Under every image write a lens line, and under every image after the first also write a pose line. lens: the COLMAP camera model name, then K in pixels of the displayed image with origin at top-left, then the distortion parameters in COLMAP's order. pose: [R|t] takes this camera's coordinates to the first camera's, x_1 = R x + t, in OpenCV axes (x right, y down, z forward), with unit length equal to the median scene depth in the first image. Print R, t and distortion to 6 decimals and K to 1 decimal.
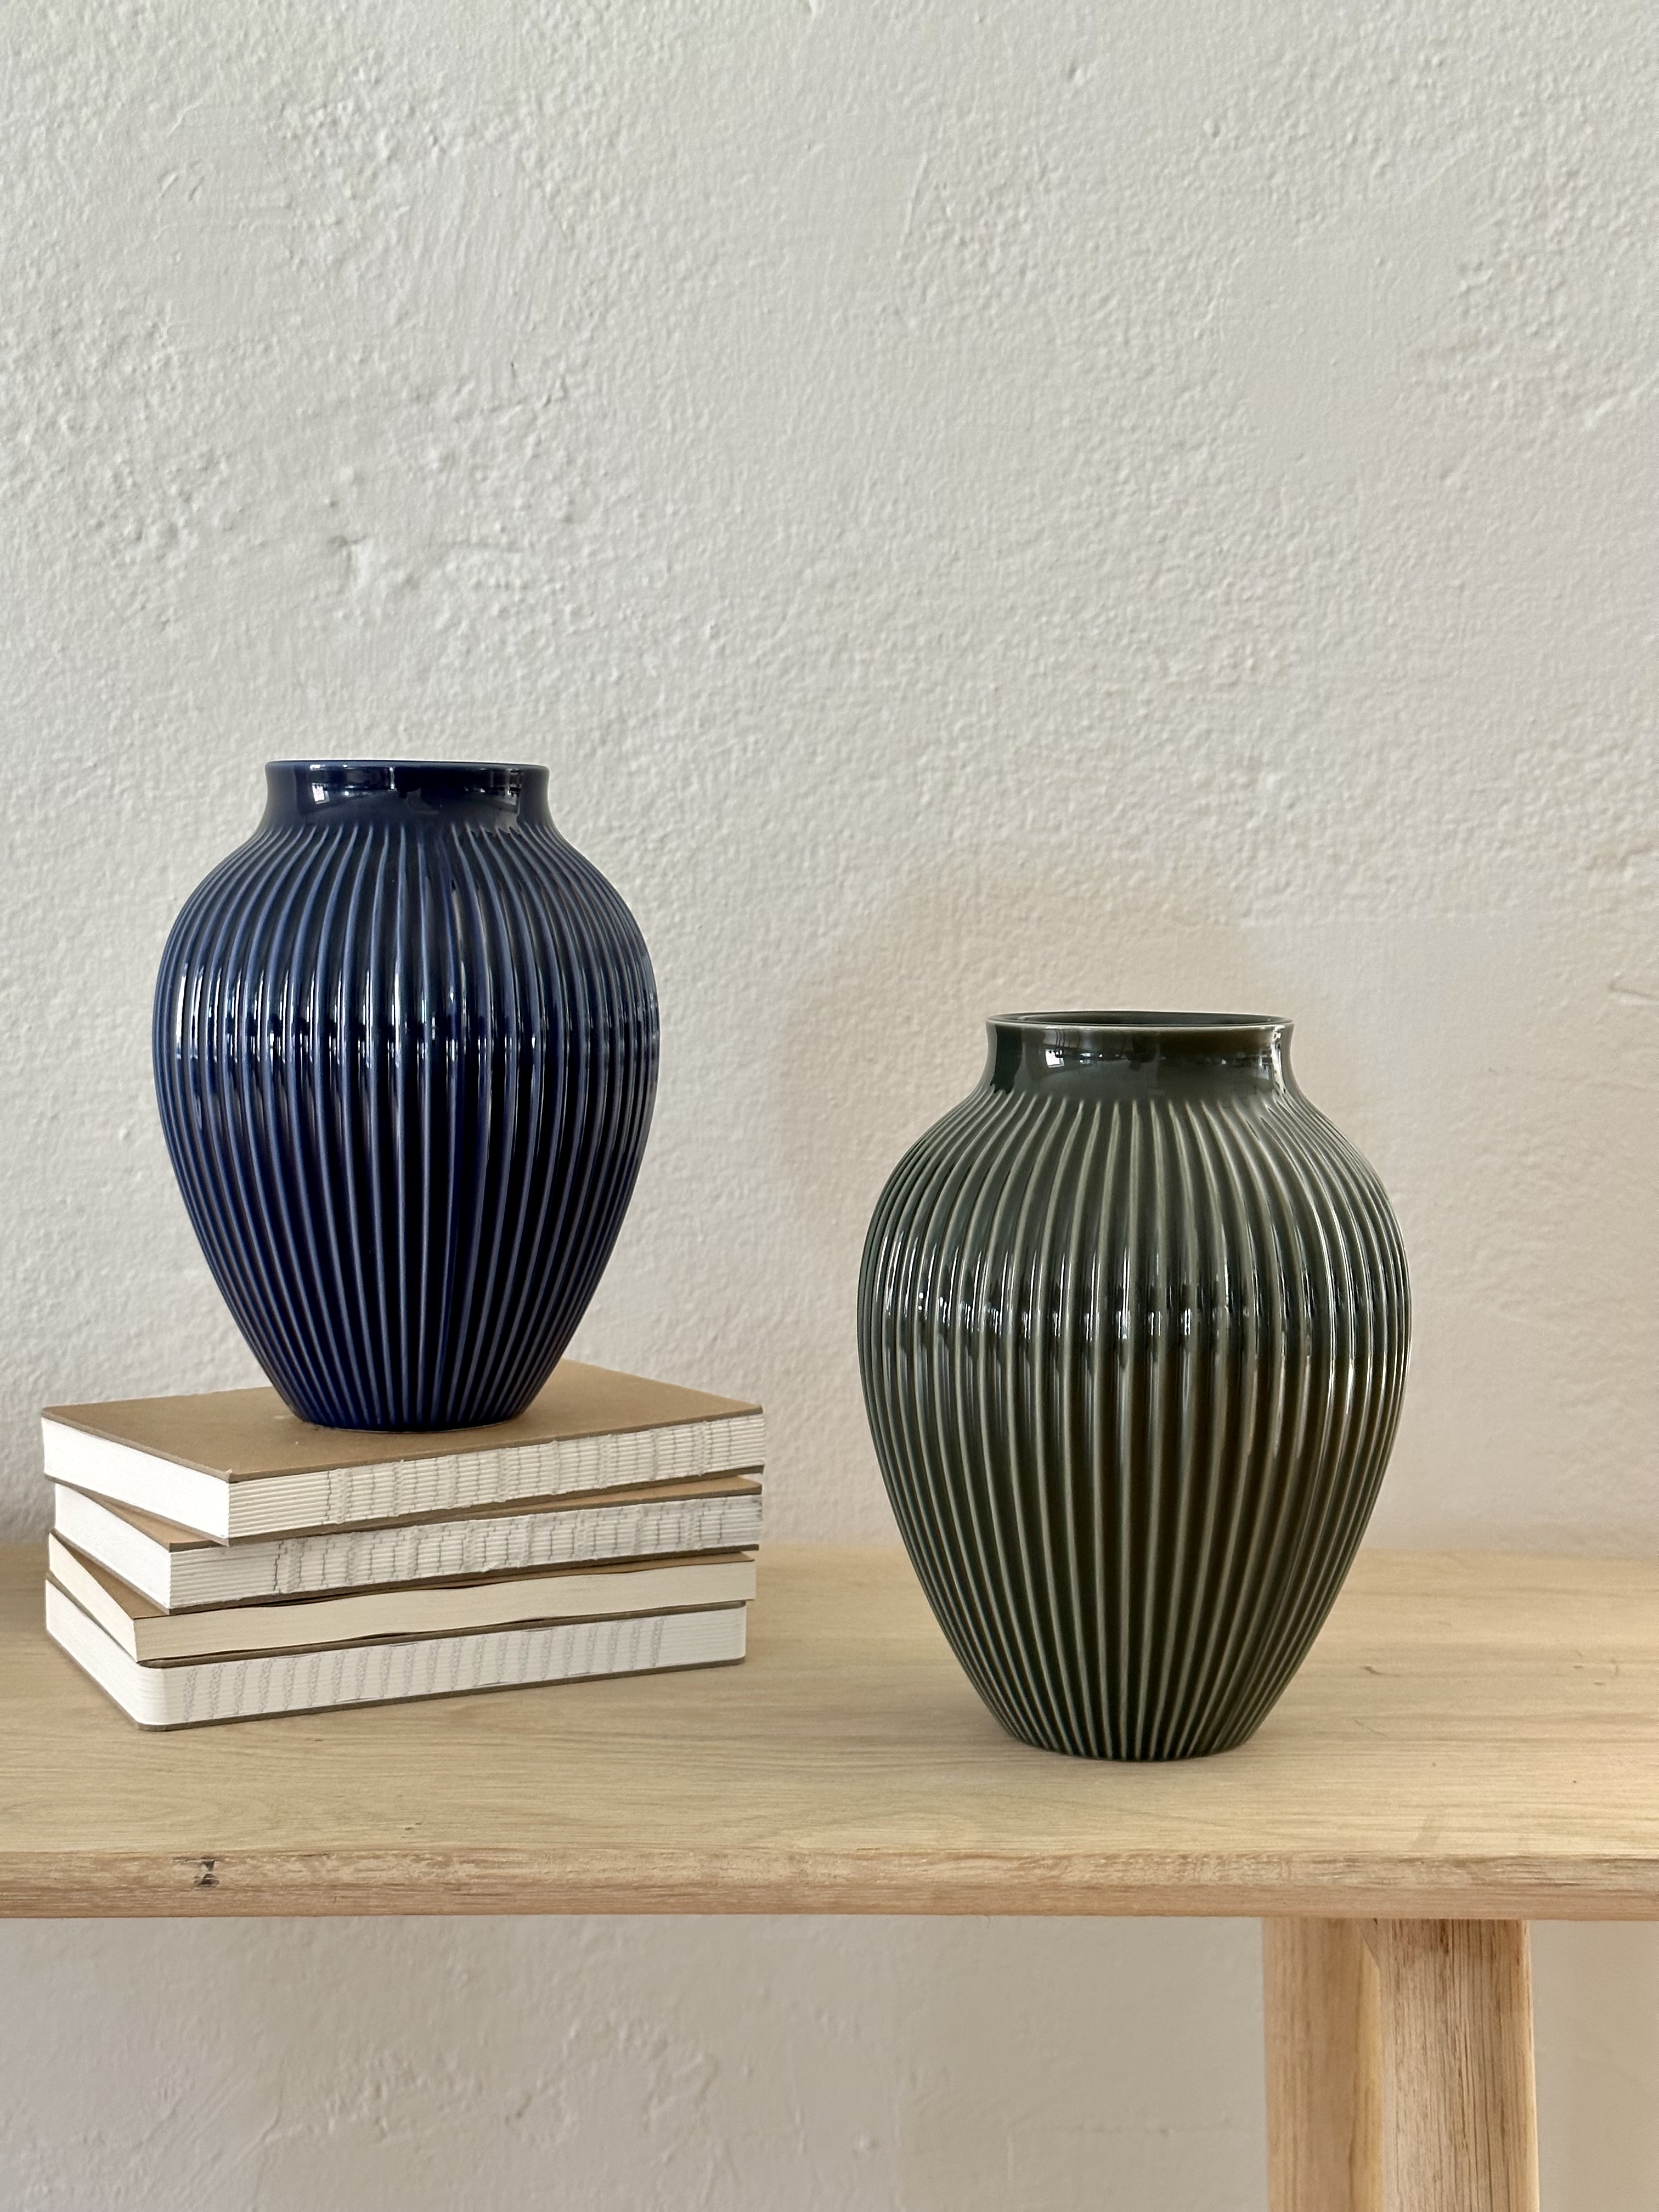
lens RADIAL K [[3125.5, 0, 873.0], [0, 3125.5, 1111.0], [0, 0, 1]] dist [0.224794, -0.593883]
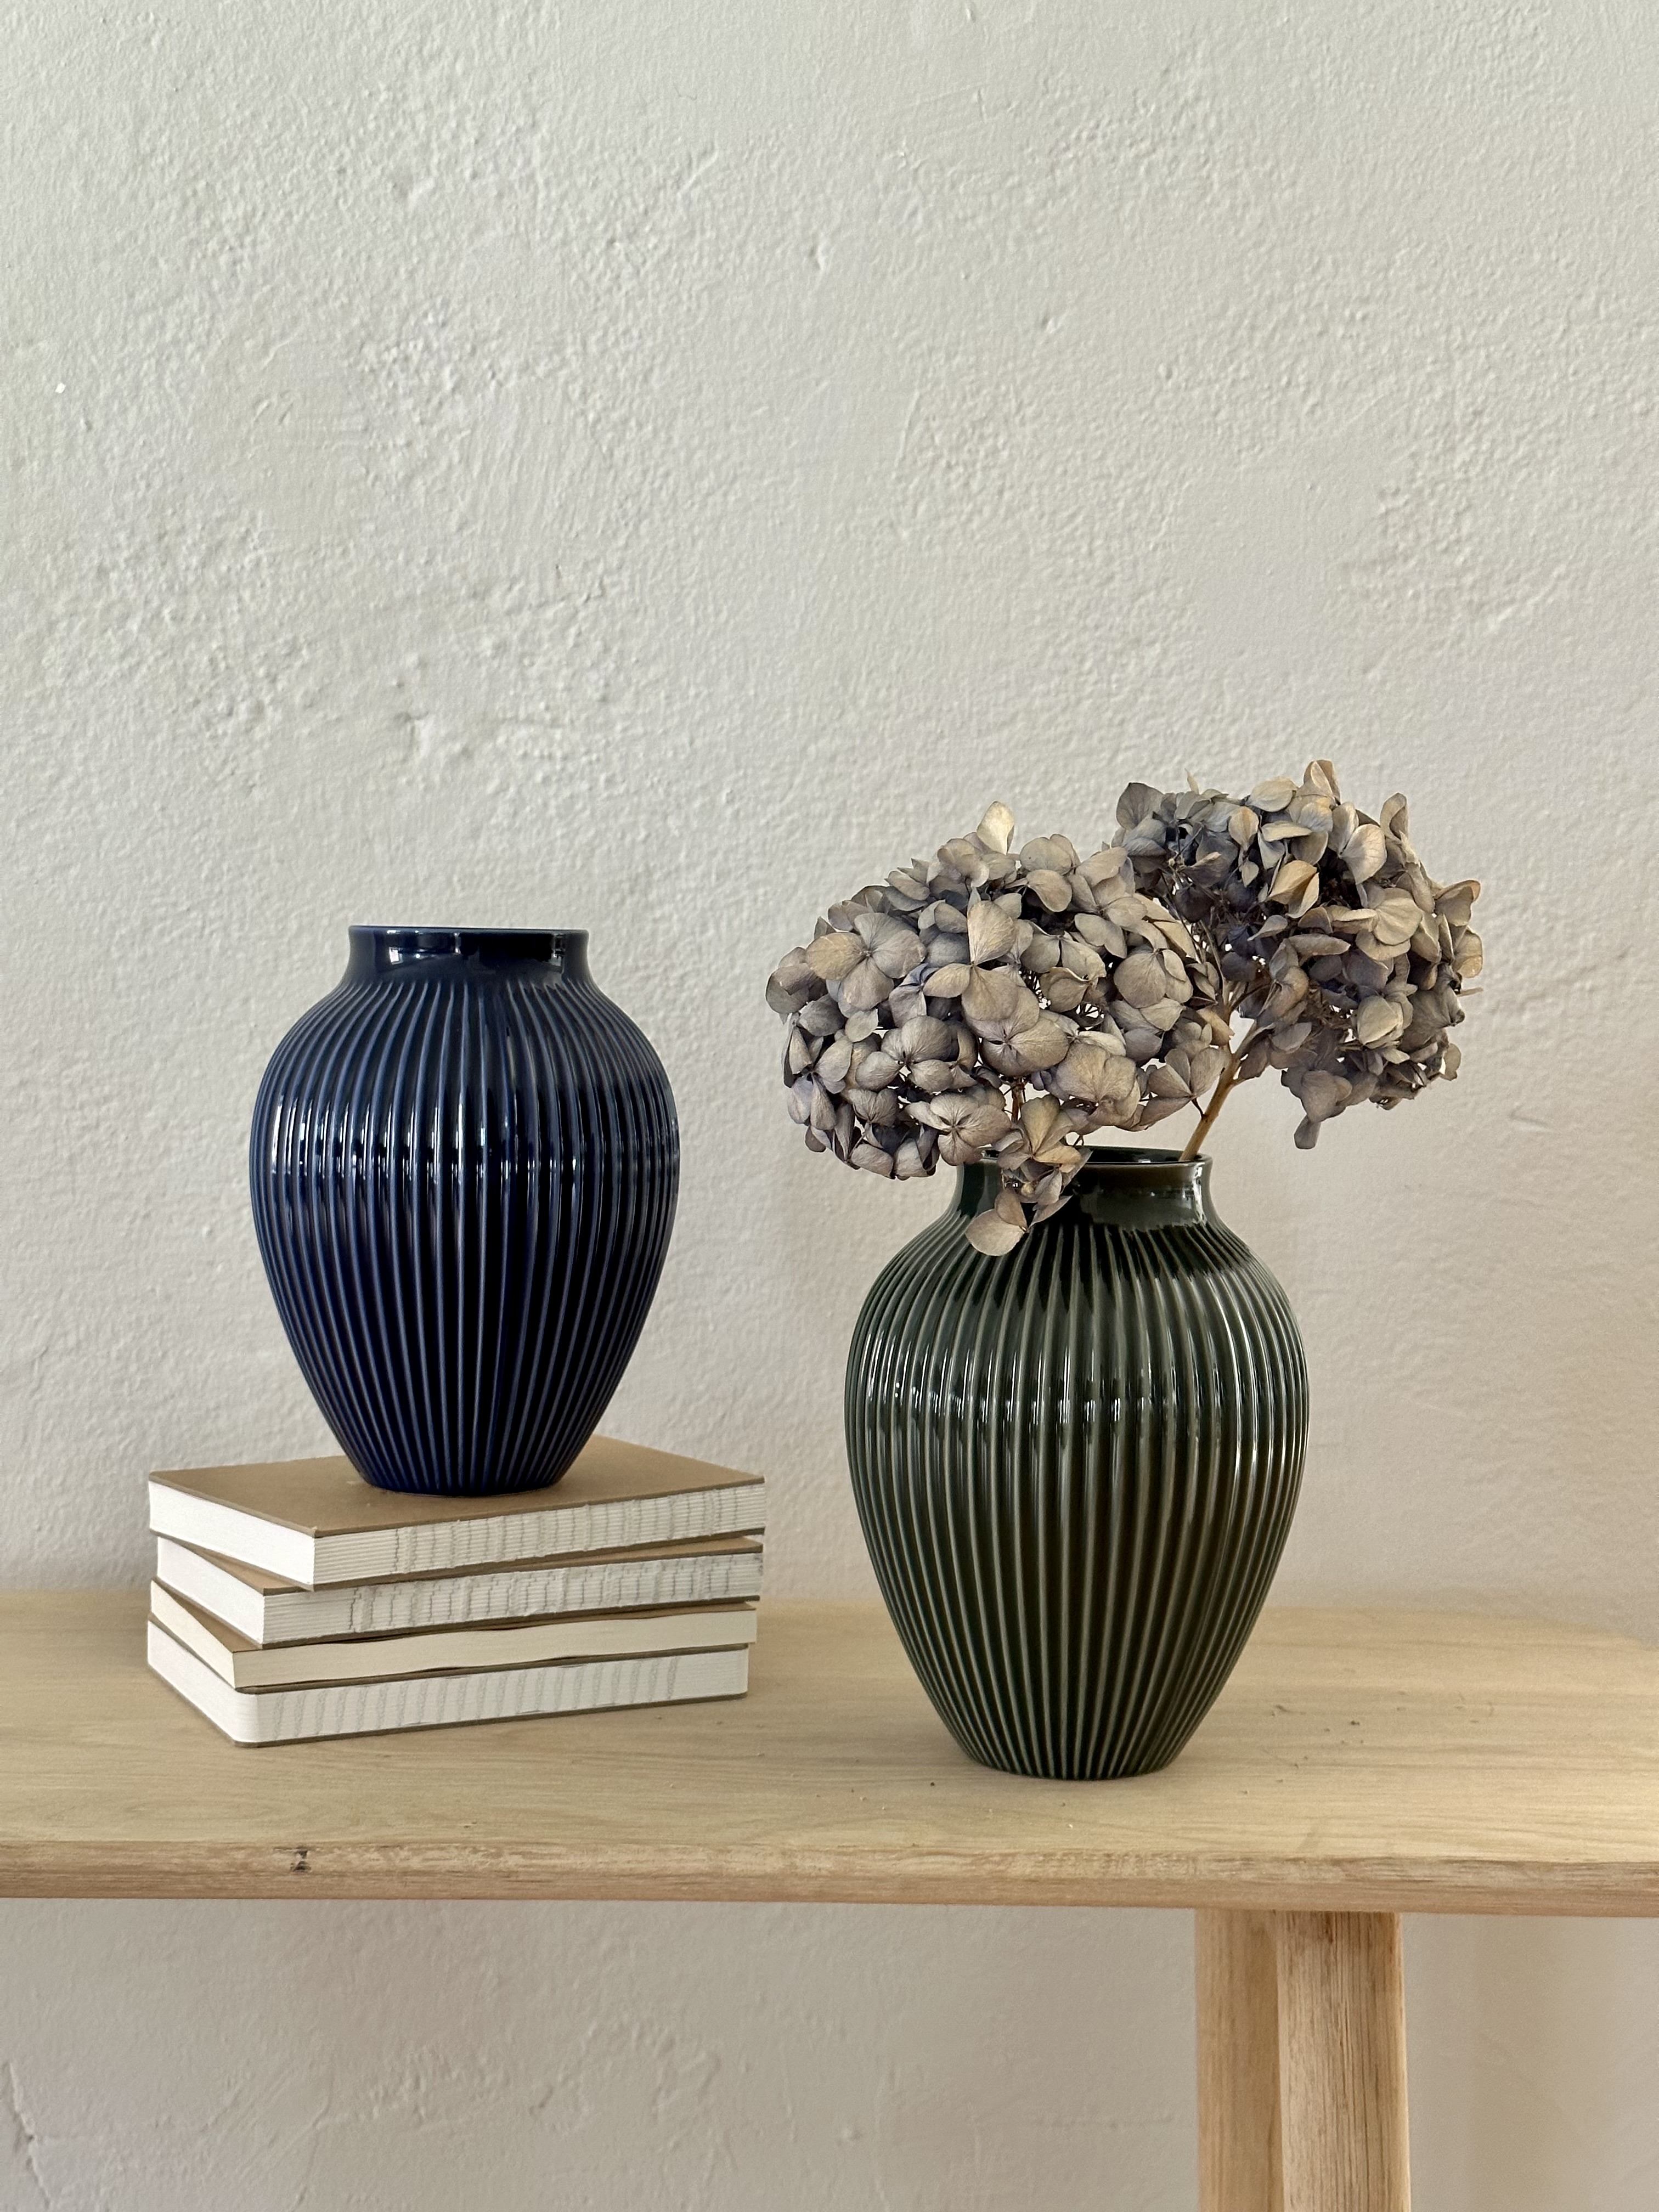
lens RADIAL K [[3125.5, 0, 873.0], [0, 3125.5, 1111.0], [0, 0, 1]] dist [0.224794, -0.593883]
pose [[0.999950, 0.009720, -0.002405, 0.005674], [-0.009769, 0.999725, -0.021331, -0.014702], [0.002197, 0.021354, 0.999770, -0.143316]]
